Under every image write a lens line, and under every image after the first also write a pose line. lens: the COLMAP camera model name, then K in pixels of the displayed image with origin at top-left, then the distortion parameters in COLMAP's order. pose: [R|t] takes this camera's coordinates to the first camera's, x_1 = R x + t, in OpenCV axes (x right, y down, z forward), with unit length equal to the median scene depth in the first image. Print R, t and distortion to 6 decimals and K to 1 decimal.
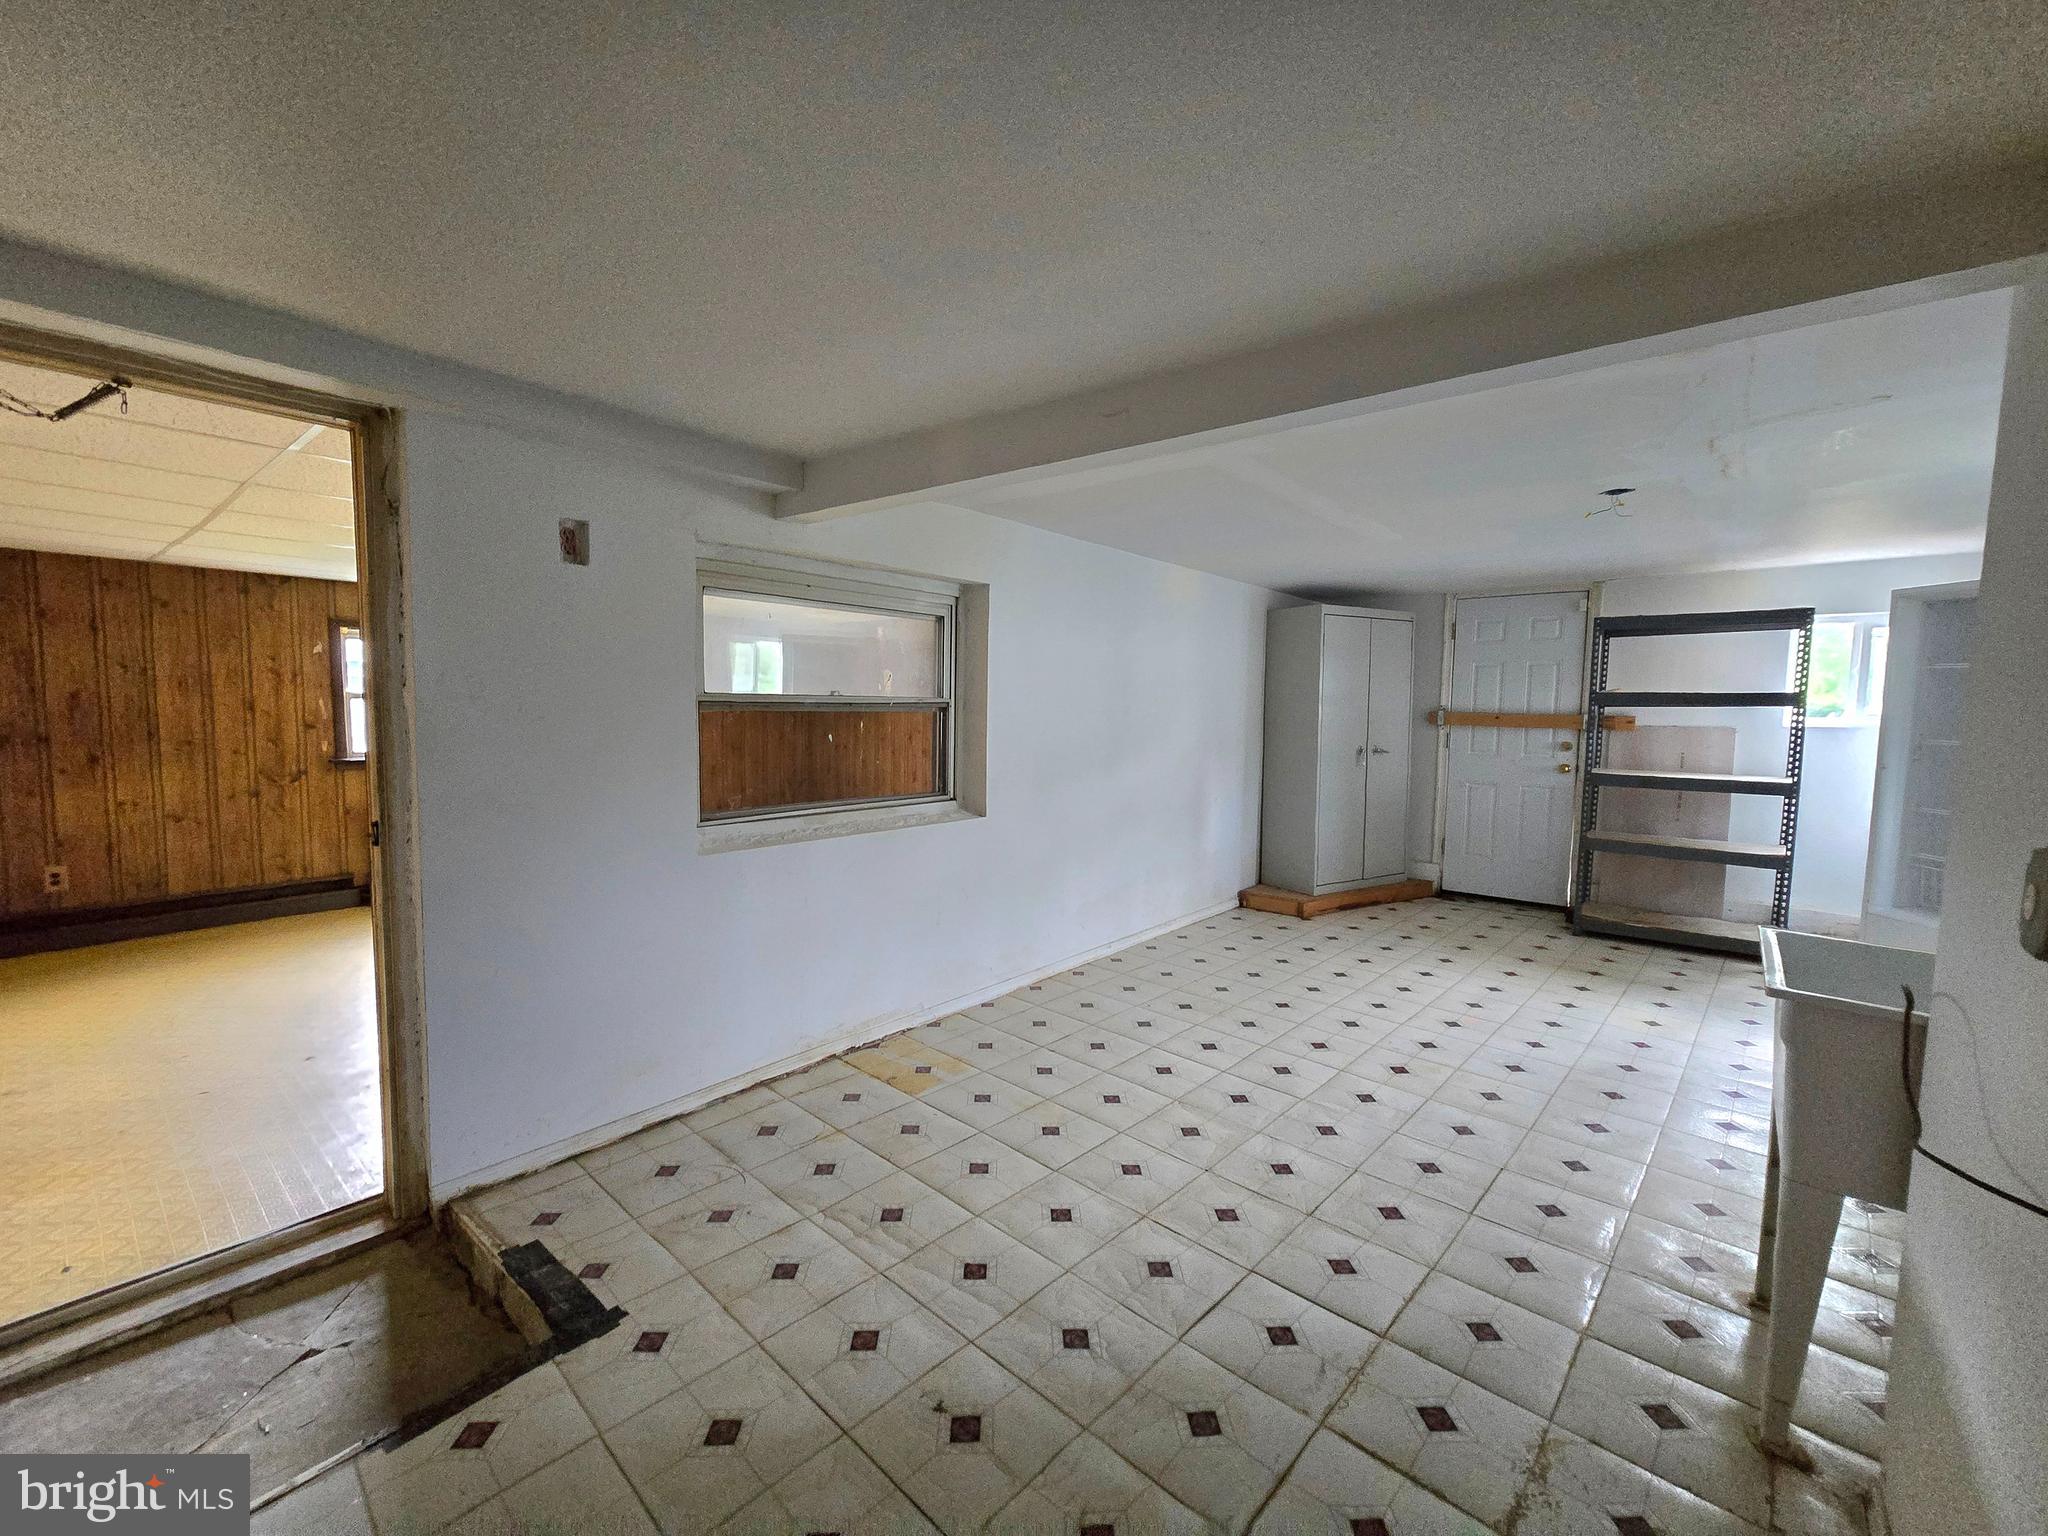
lens RADIAL K [[851.2, 0, 1022.7], [0, 851.2, 771.1], [0, 0, 1]] dist [-0.003170, 0.002261]
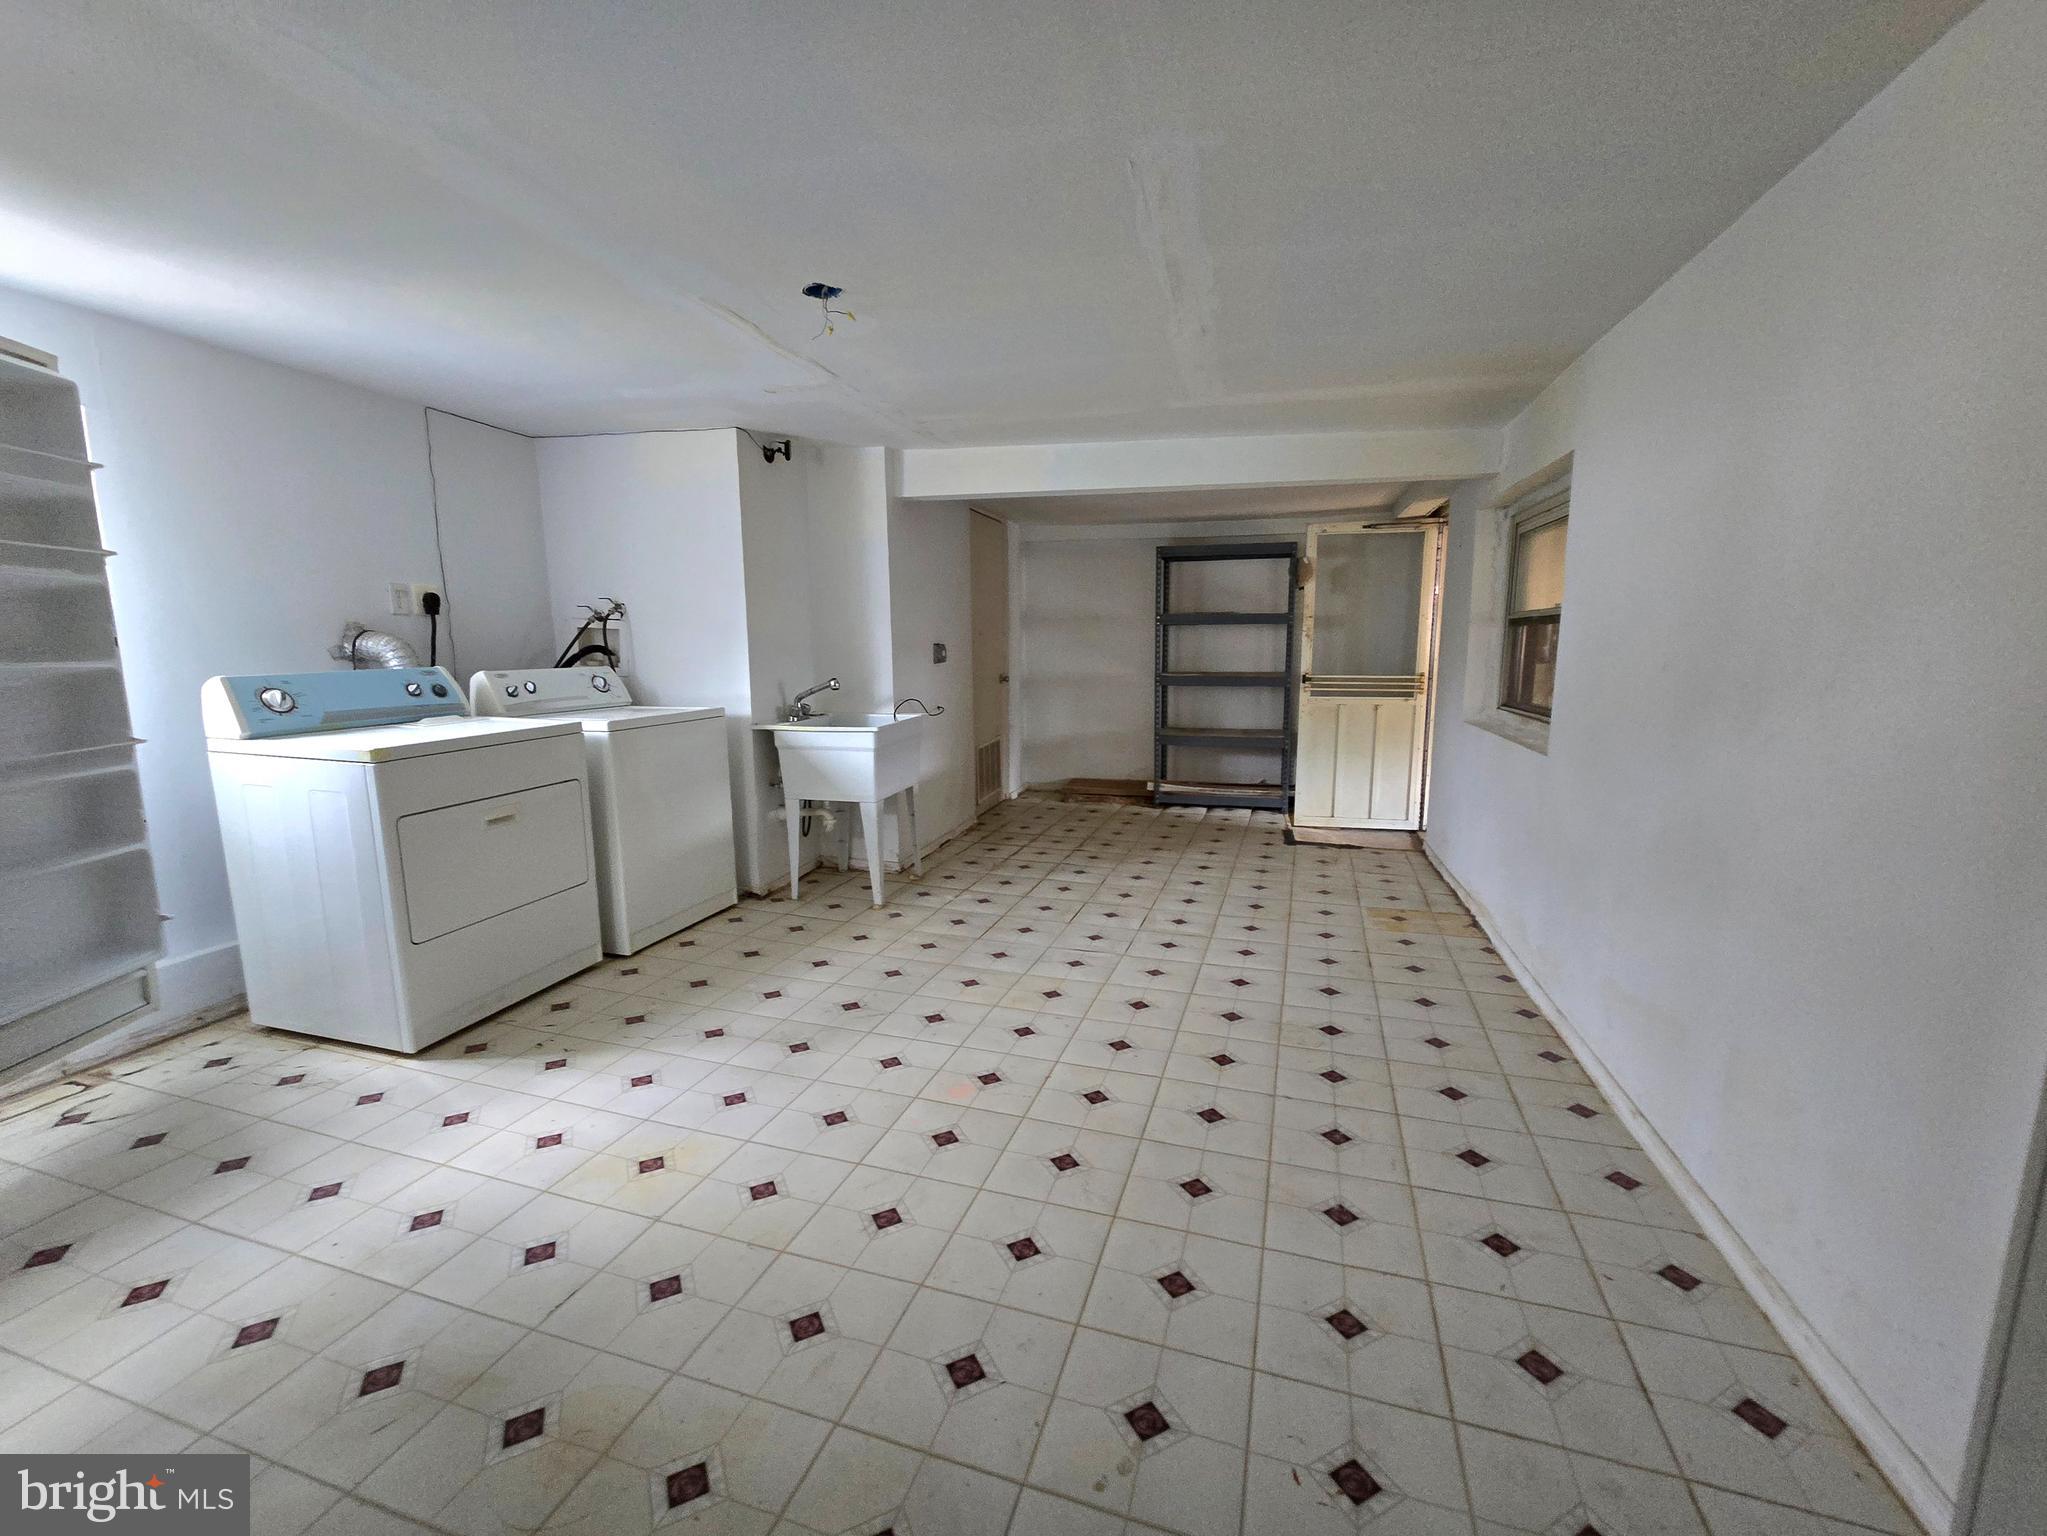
lens RADIAL K [[850.8, 0, 1028.3], [0, 850.8, 772.0], [0, 0, 1]] dist [-0.003170, 0.002261]
pose [[-0.905249, 0.051800, -0.421711, 0.811596], [-0.045384, 0.975073, 0.217192, -0.089367], [0.422450, 0.215752, -0.880334, 1.683026]]
